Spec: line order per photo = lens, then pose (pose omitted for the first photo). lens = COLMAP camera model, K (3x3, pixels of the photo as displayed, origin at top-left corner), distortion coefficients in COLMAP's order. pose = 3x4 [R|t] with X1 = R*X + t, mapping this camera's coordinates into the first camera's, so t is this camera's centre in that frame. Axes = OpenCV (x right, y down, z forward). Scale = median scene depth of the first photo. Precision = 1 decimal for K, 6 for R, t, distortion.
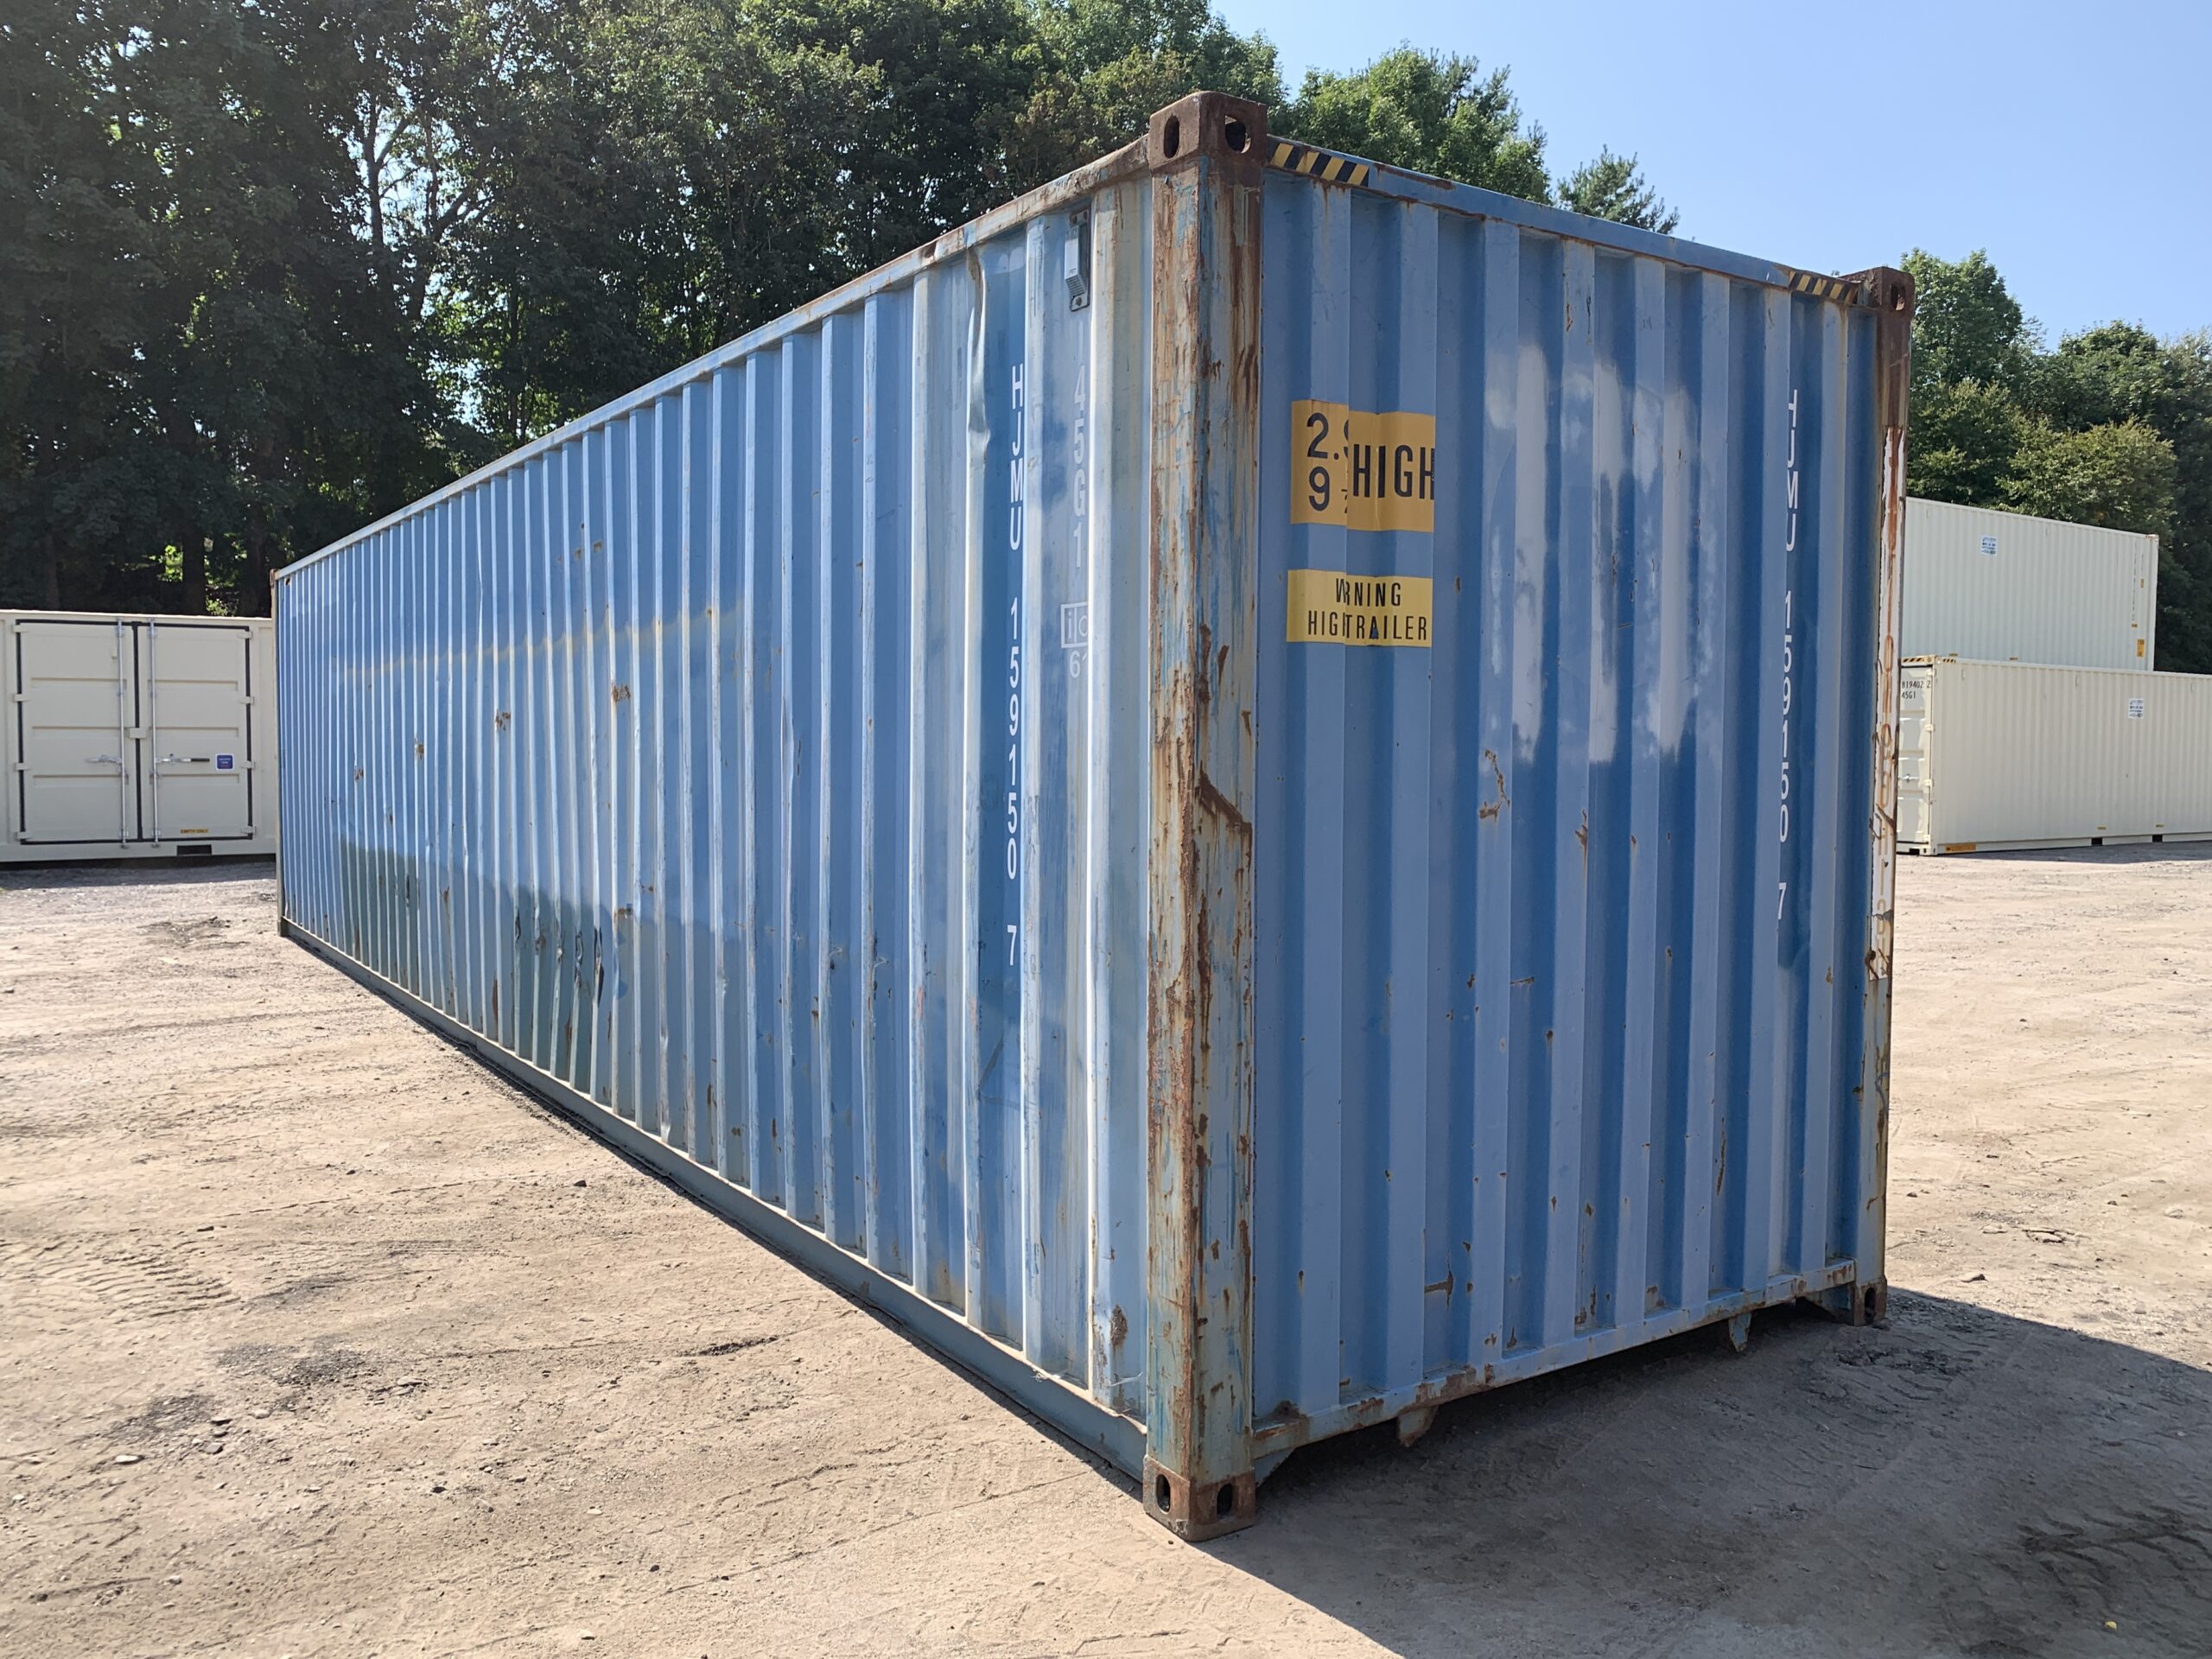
lens RADIAL K [[1683.6, 0, 1082.8], [0, 1683.6, 815.5], [0, 0, 1]] dist [0.056075, -0.063609]
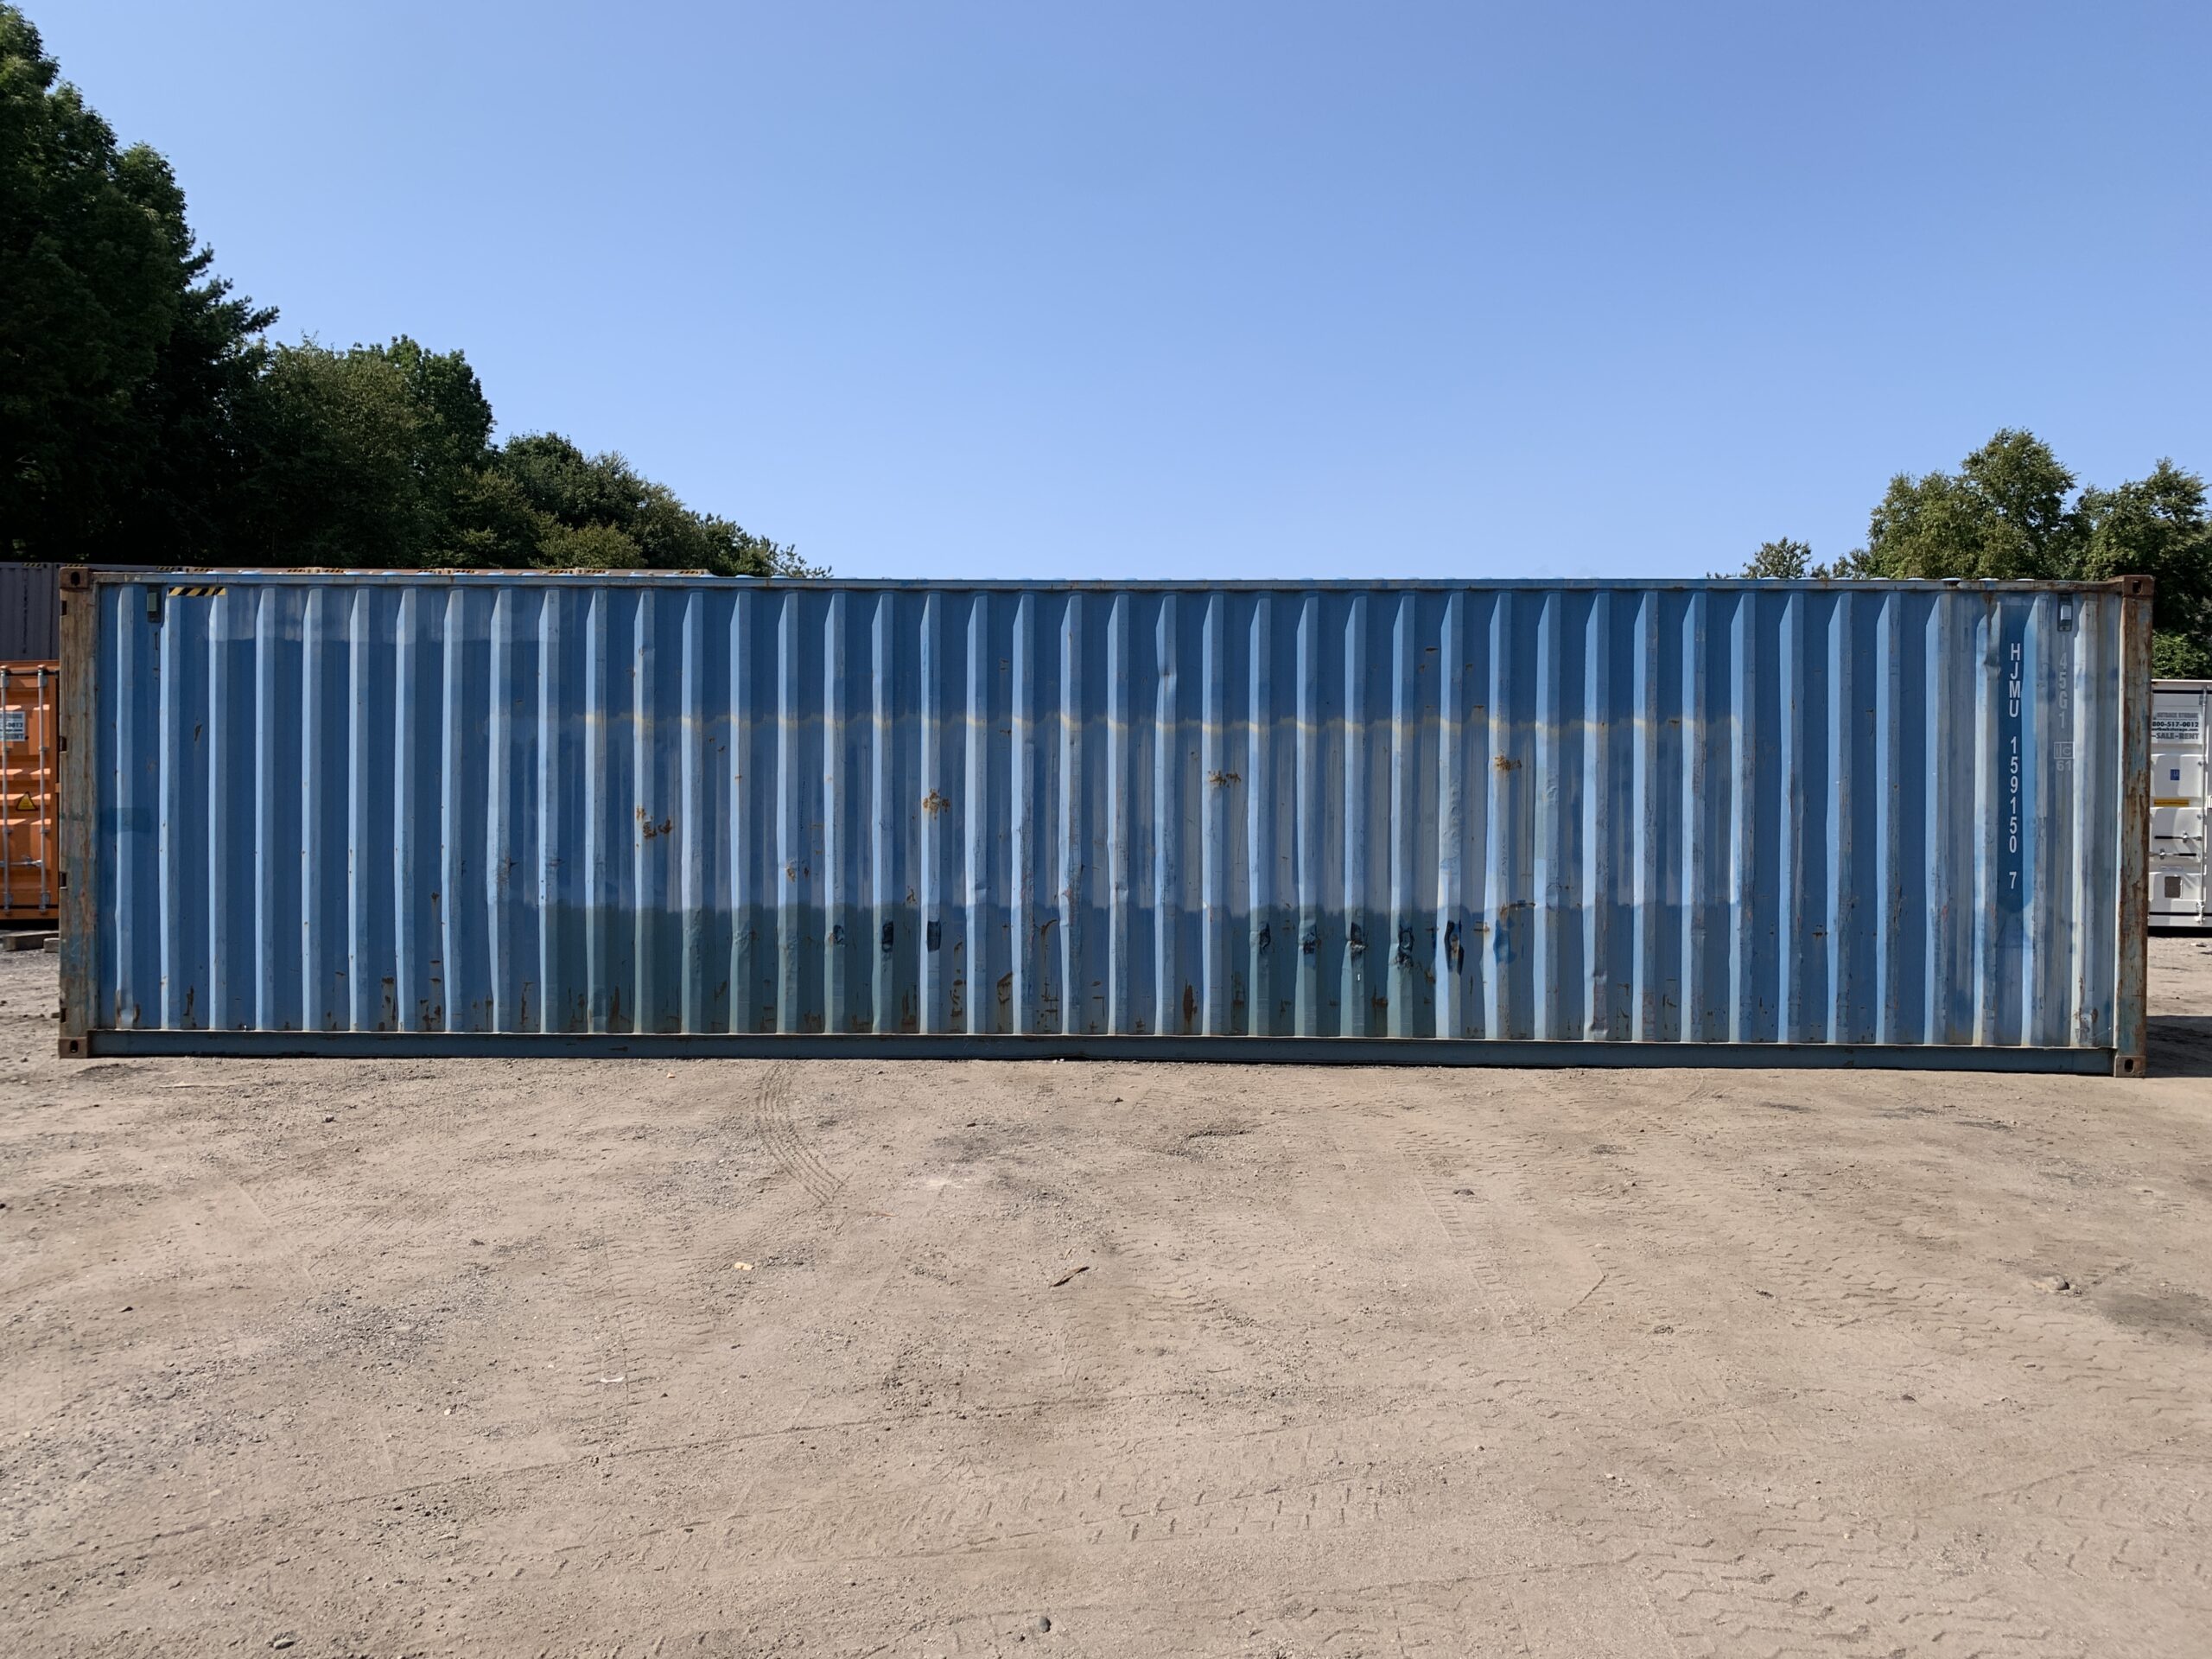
lens RADIAL K [[1683.6, 0, 1105.0], [0, 1683.6, 823.8], [0, 0, 1]] dist [0.056075, -0.063609]
pose [[0.558201, -0.019899, 0.829467, -3.077695], [0.039316, 0.999224, -0.002487, -0.054564], [-0.828774, 0.034000, 0.558550, 0.785380]]
